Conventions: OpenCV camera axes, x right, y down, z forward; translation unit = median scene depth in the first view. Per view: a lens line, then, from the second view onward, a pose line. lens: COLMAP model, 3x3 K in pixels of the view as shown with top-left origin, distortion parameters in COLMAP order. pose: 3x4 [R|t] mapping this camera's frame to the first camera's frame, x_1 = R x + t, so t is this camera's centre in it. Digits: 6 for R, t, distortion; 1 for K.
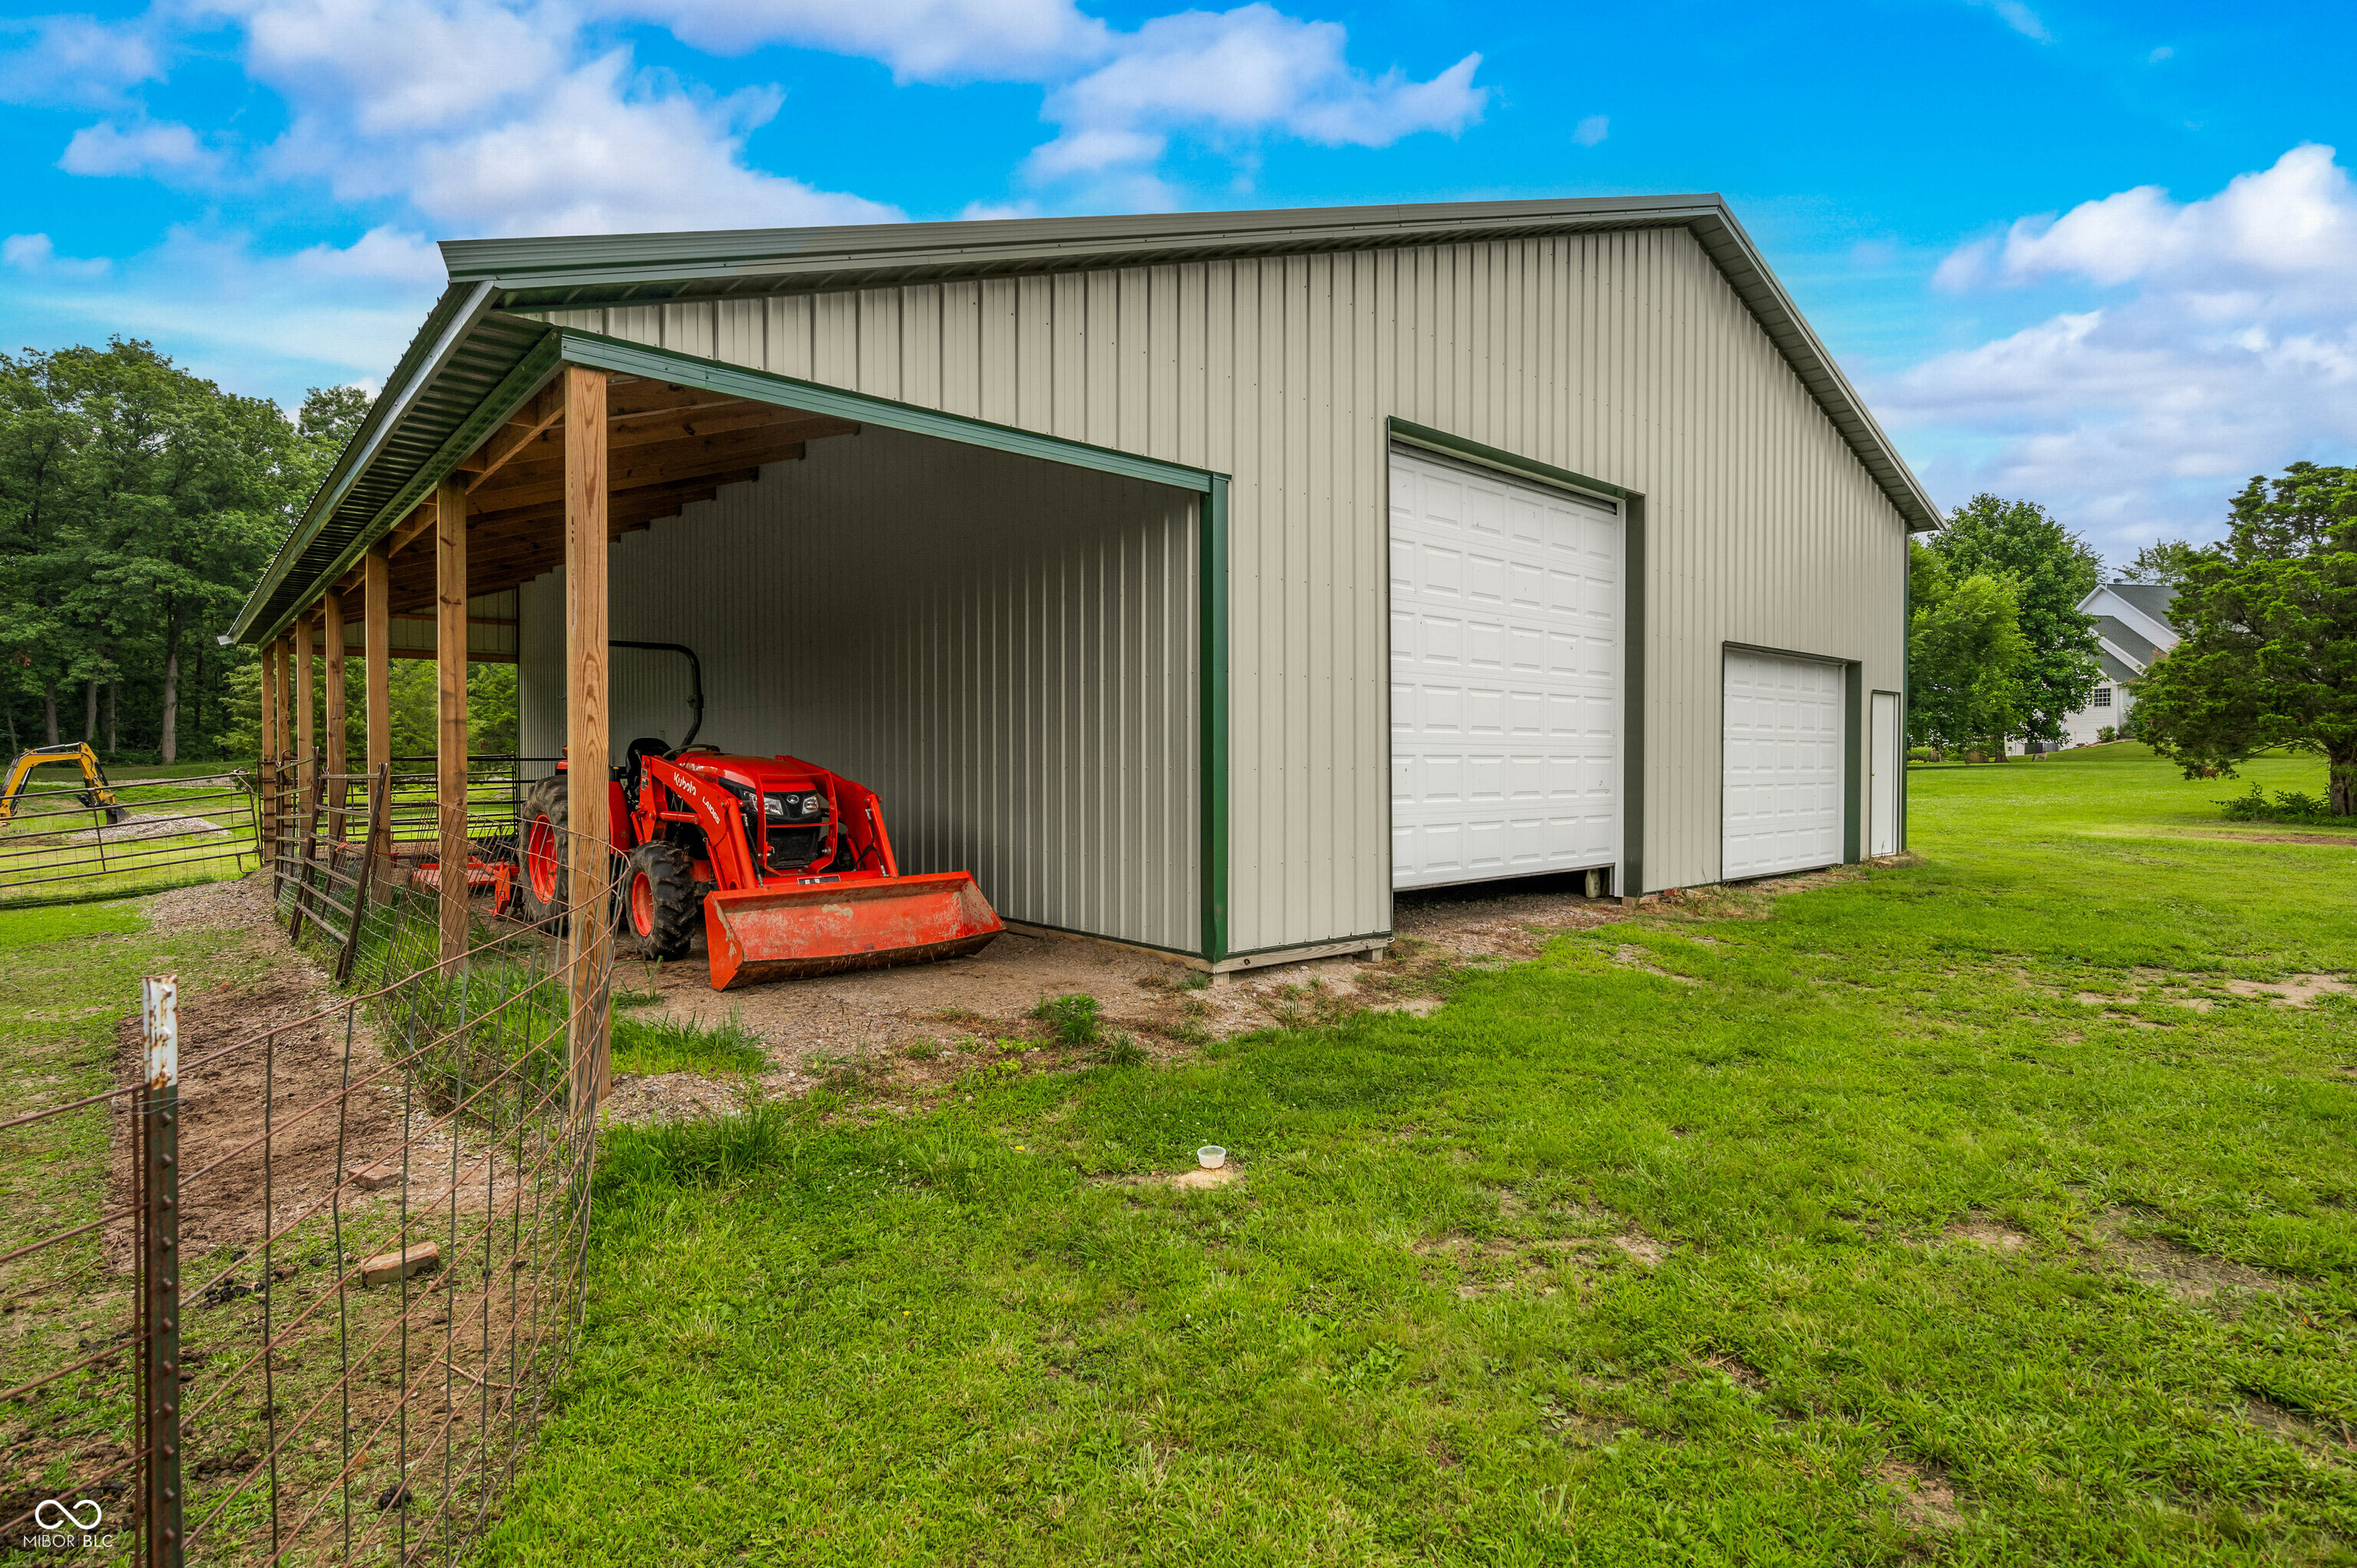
lens RADIAL K [[1227.4, 0, 1179.0], [0, 1227.4, 787.8], [0, 0, 1]] dist [-0.007268, -0.000100]
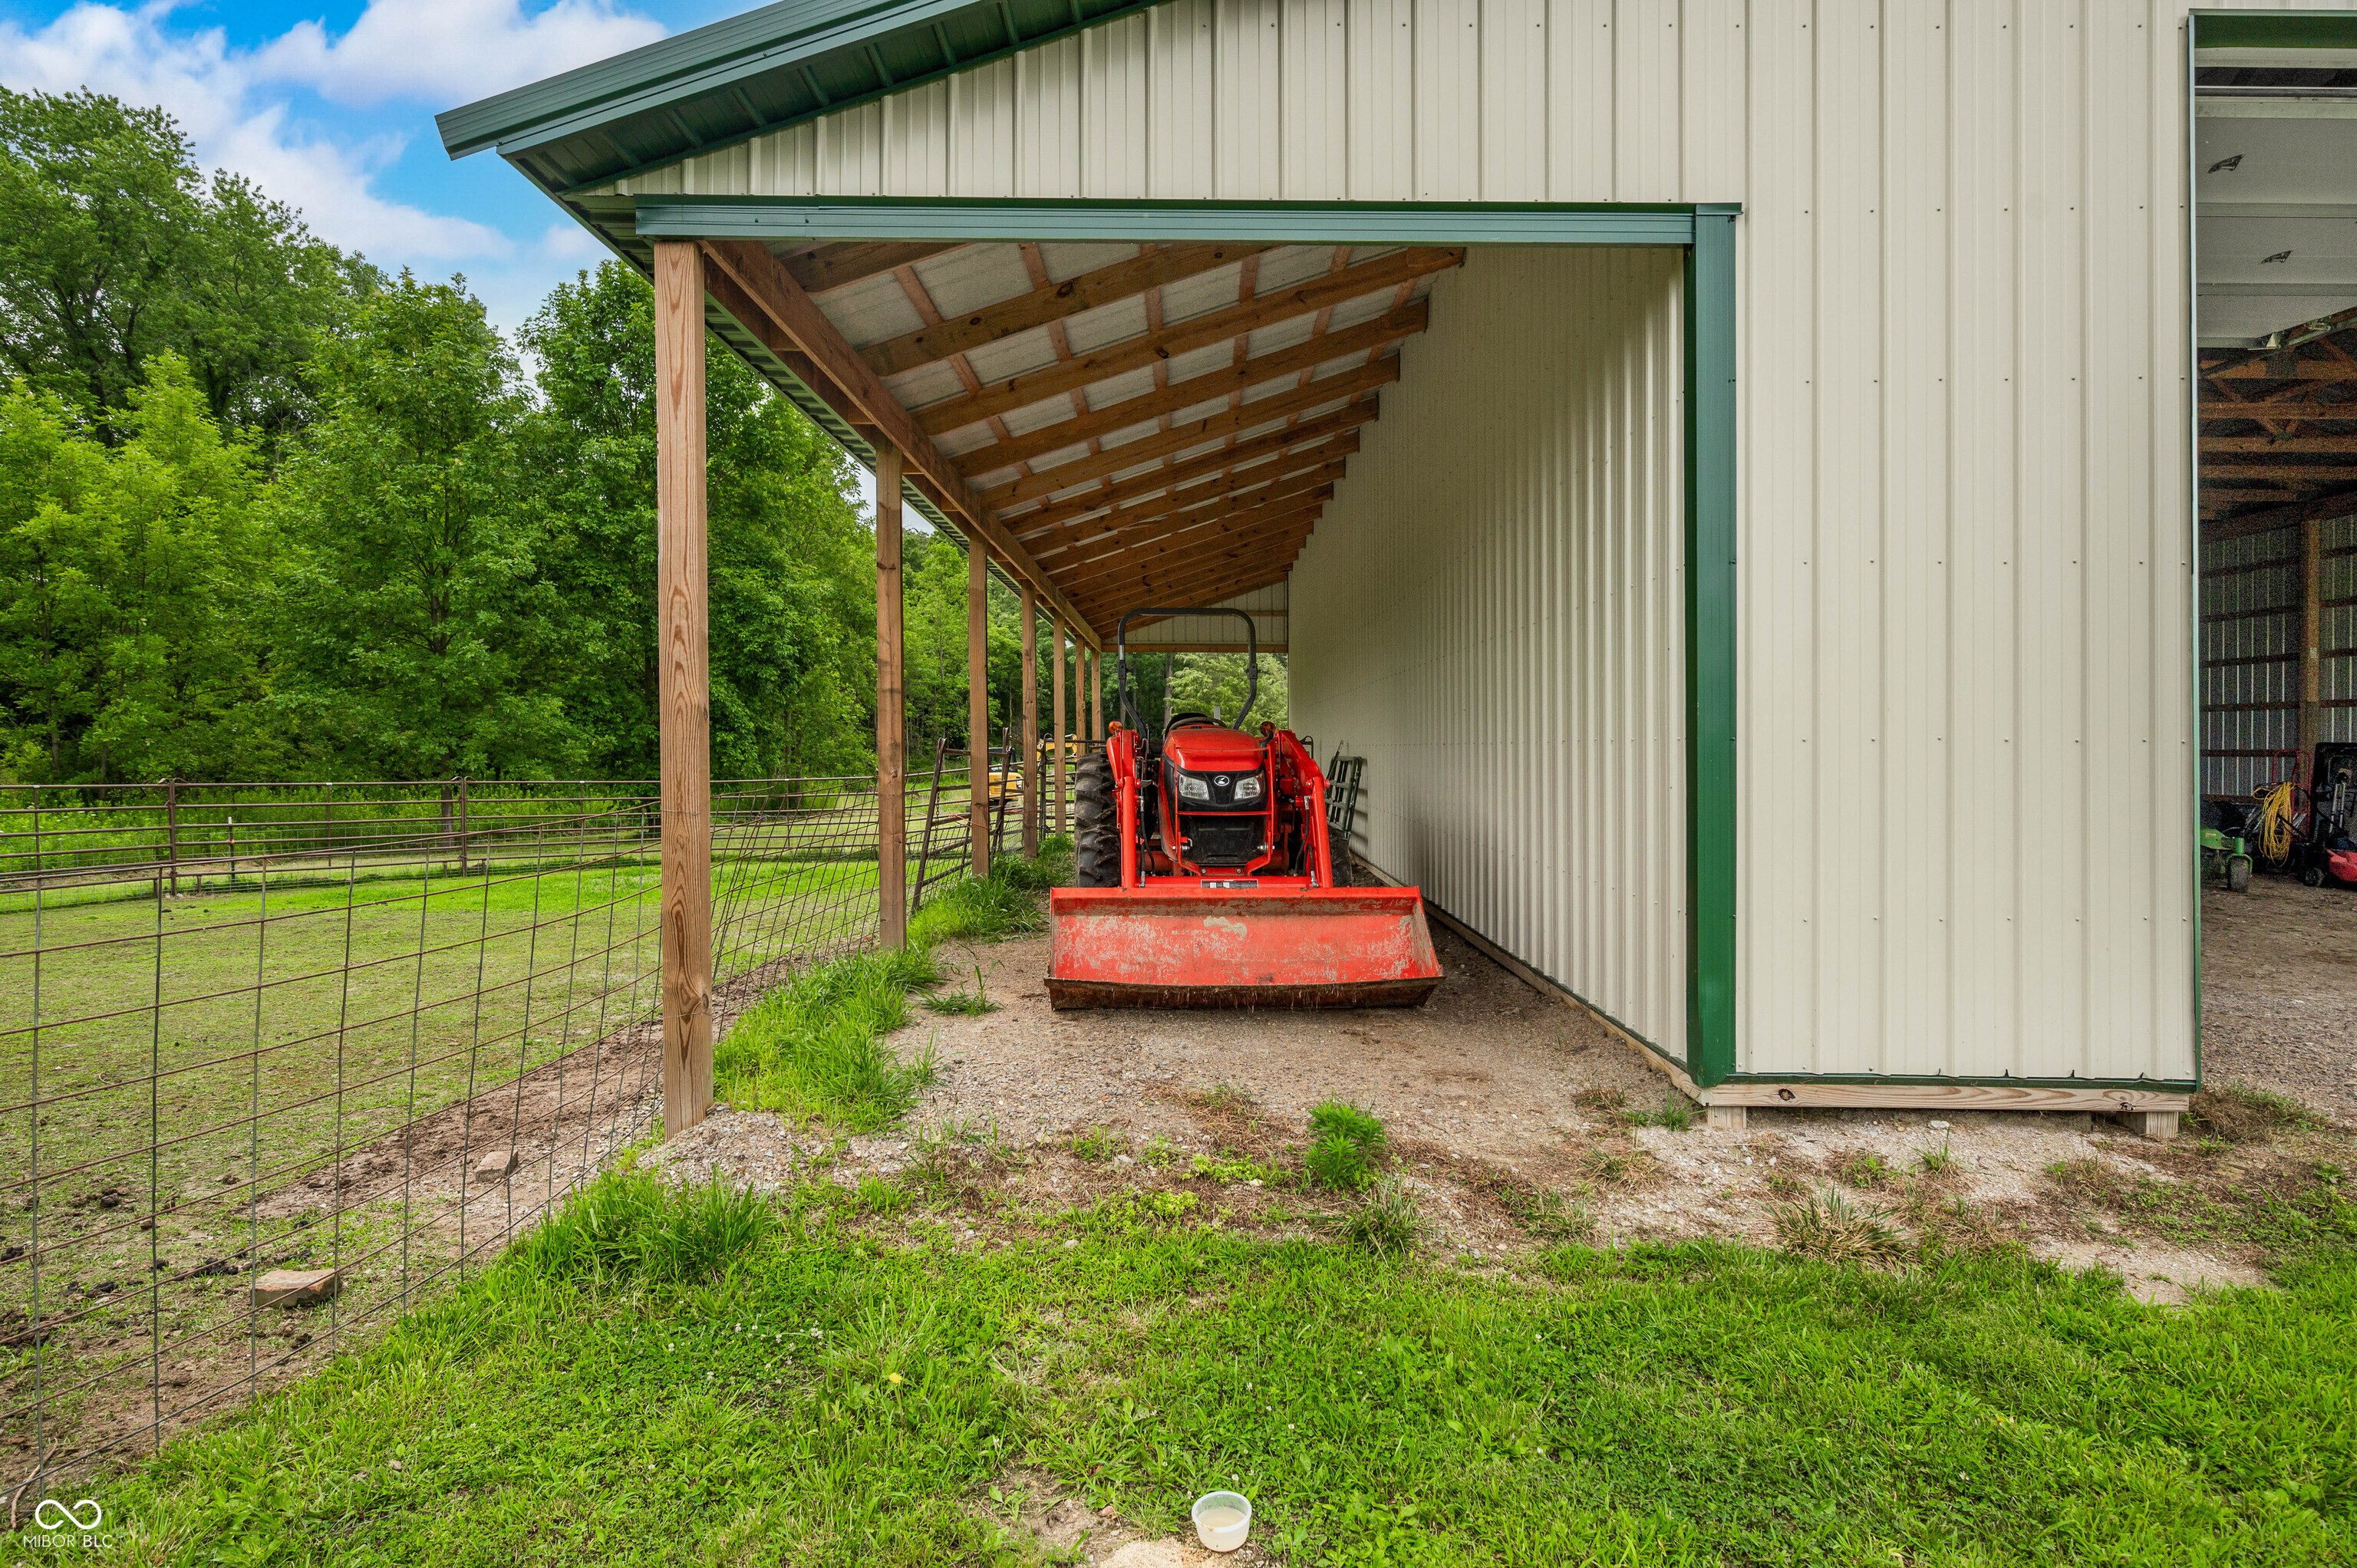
lens RADIAL K [[1227.4, 0, 1182.3], [0, 1227.4, 767.7], [0, 0, 1]] dist [-0.007268, -0.000100]
pose [[0.740362, 0.013349, -0.672076, 0.222183], [-0.022145, 0.999744, -0.004538, 0.005482], [0.671844, 0.018243, 0.740468, 0.420443]]
